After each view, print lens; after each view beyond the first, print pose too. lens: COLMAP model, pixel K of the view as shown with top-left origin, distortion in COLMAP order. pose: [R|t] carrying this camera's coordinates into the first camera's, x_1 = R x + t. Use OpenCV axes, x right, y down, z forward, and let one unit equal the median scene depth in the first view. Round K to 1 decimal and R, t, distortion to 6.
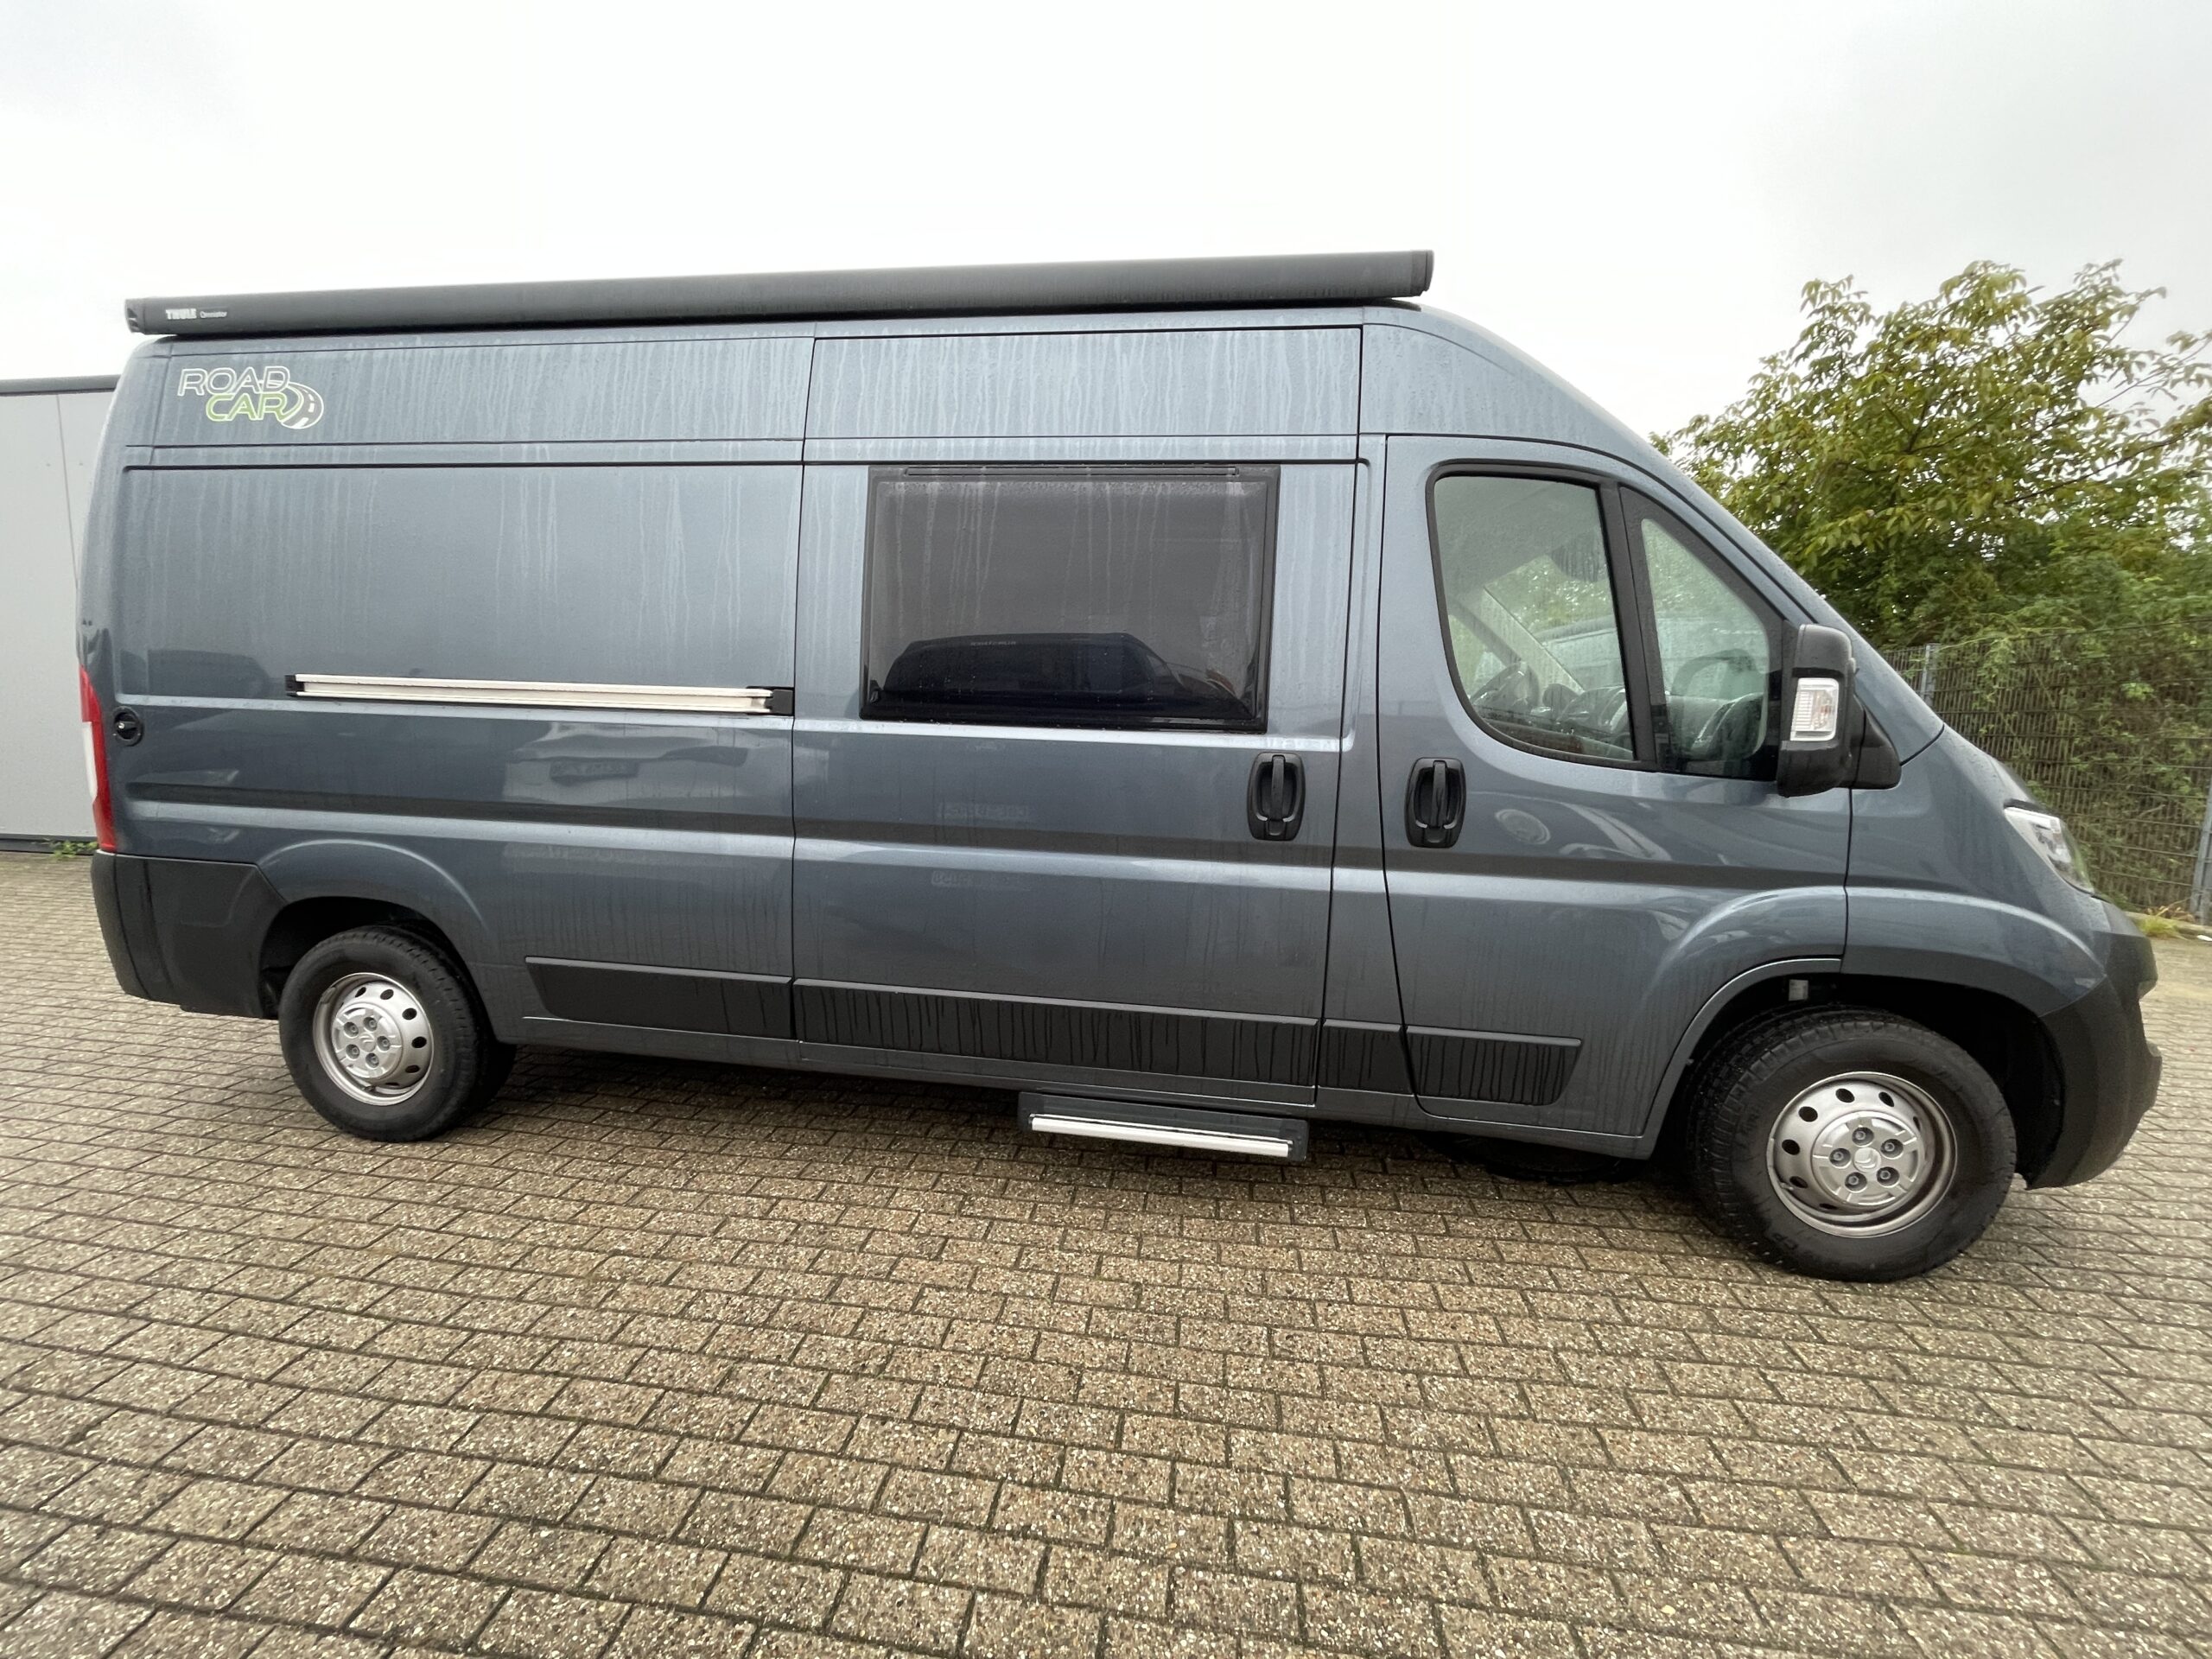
lens RADIAL K [[887.8, 0, 1098.7], [0, 887.8, 829.3], [0, 0, 1]] dist [-0.004030, 0.000005]
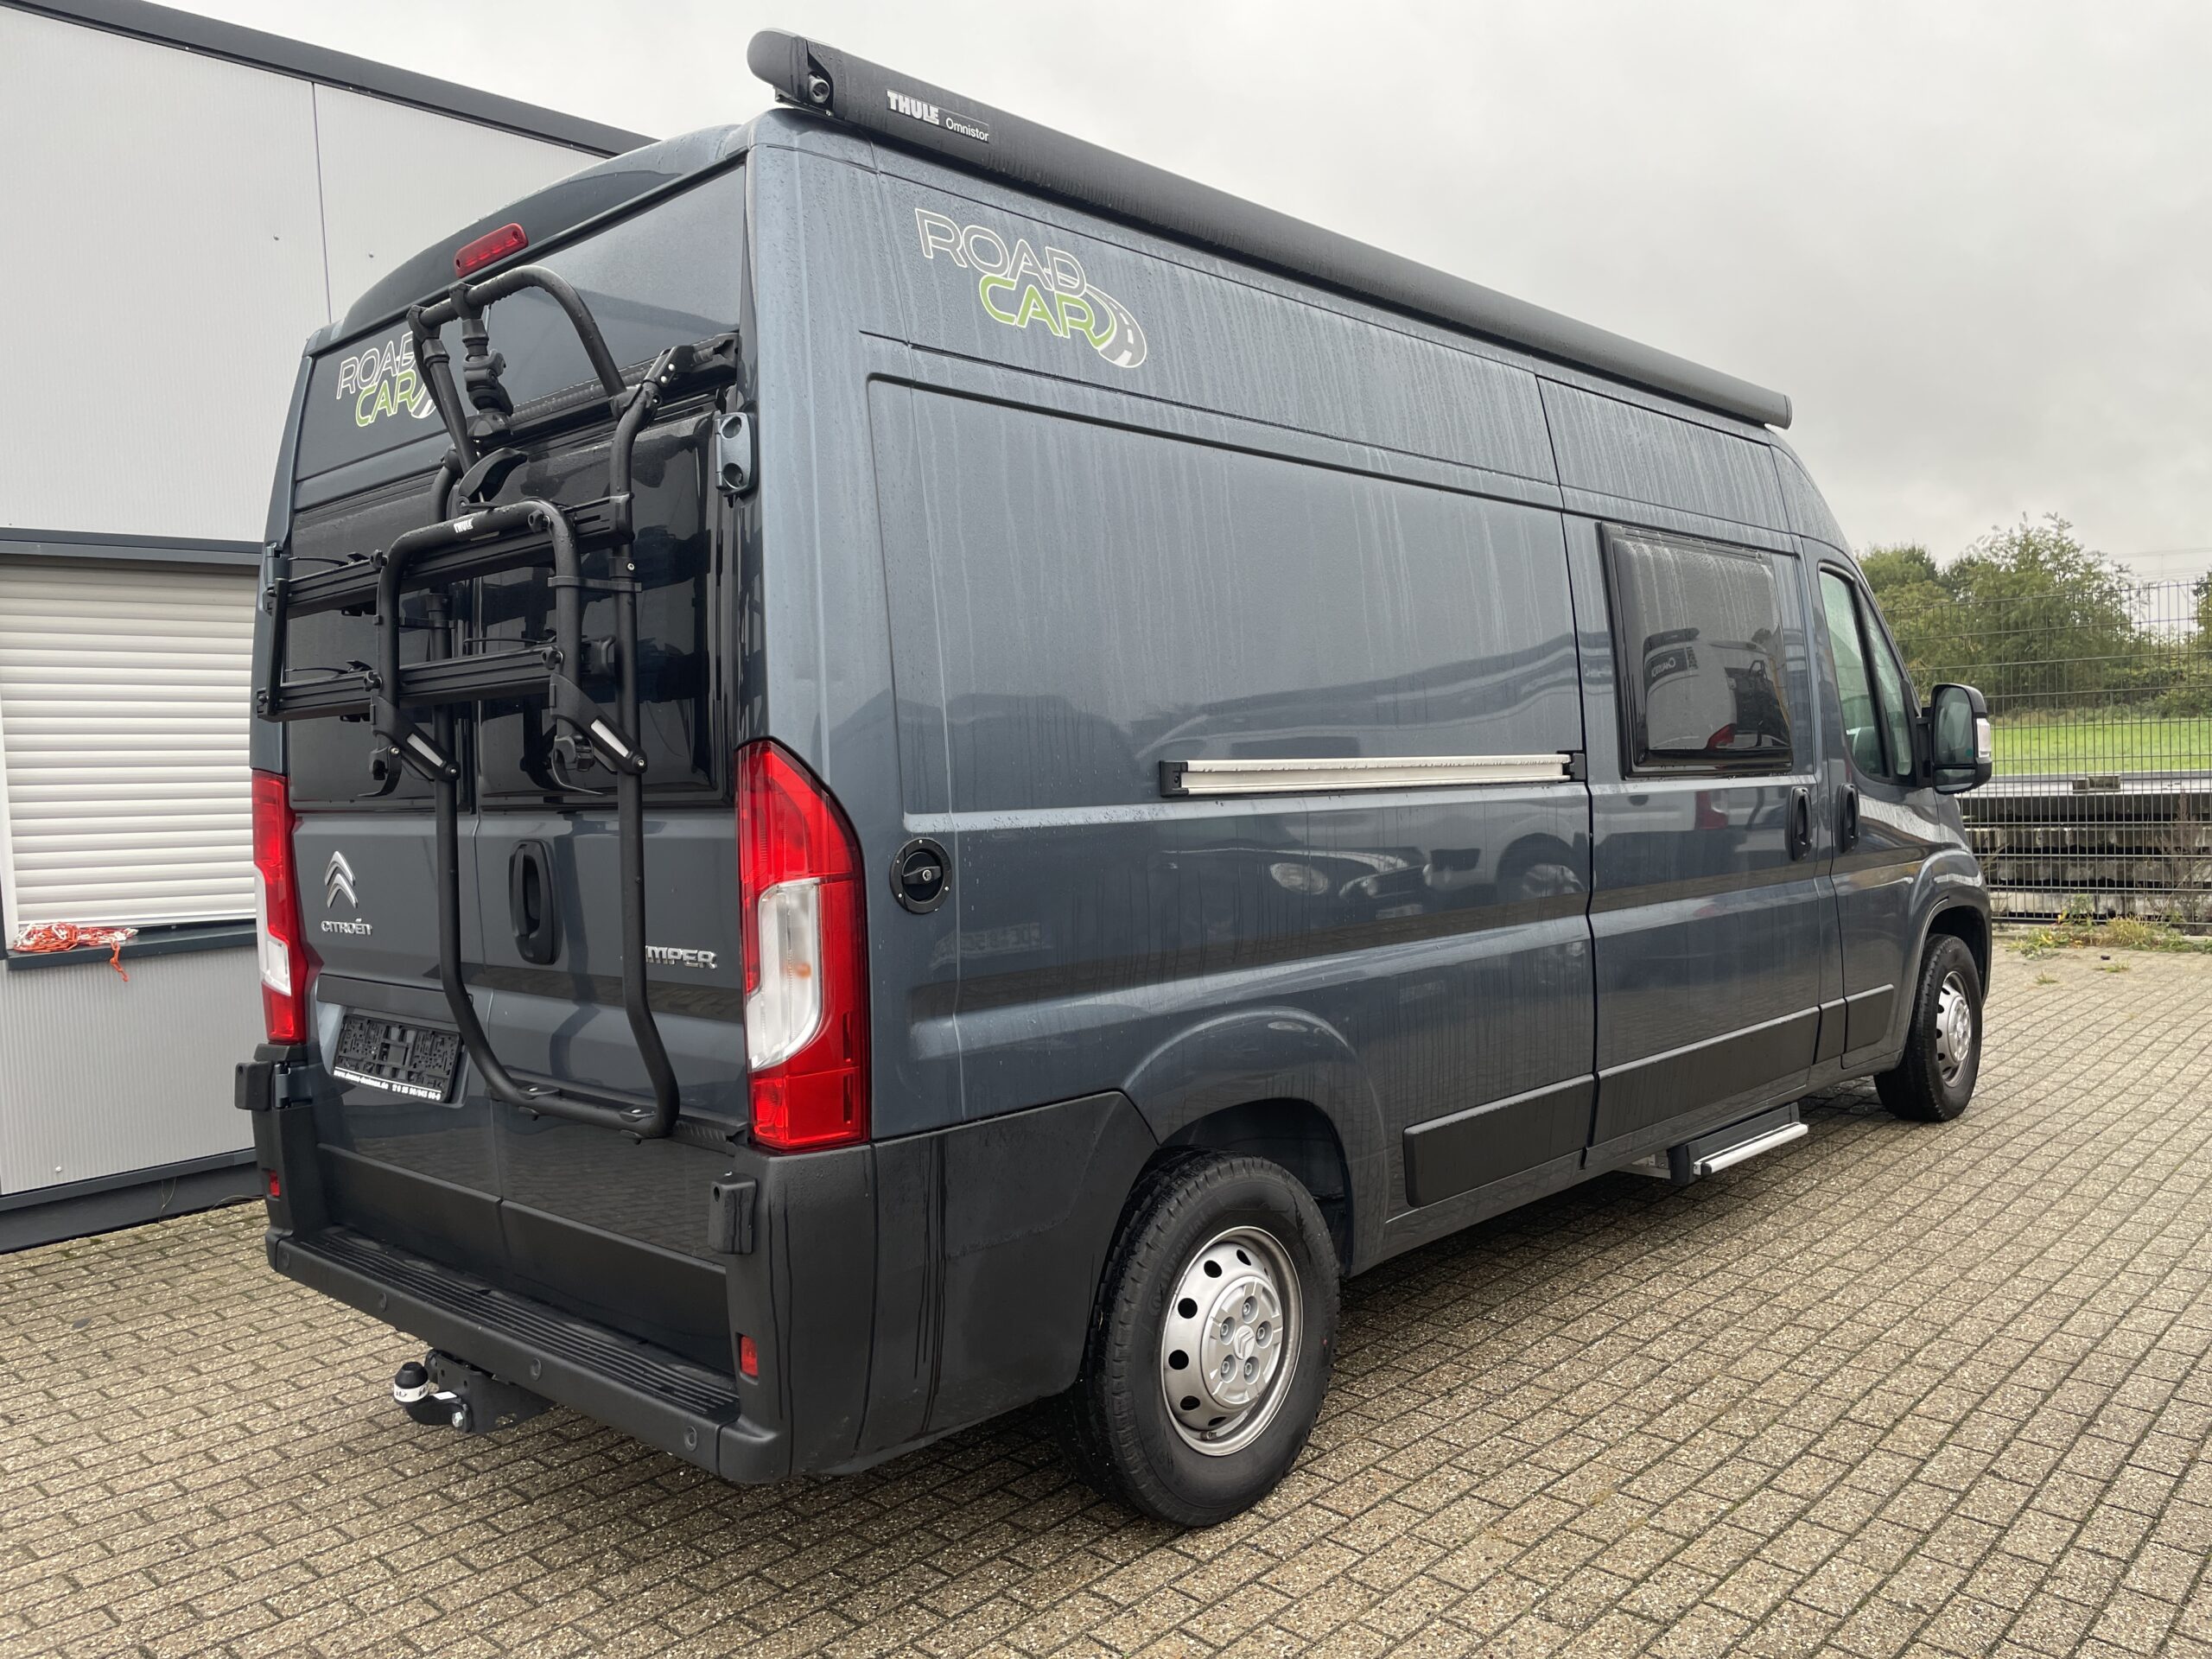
lens RADIAL K [[1674.5, 0, 1135.1], [0, 1674.5, 825.3], [0, 0, 1]] dist [0.069006, -0.091316]
pose [[0.569782, -0.074724, 0.818392, -2.011989], [0.141818, 0.989857, -0.008357, -0.132241], [-0.809467, 0.120824, 0.574600, 0.378403]]
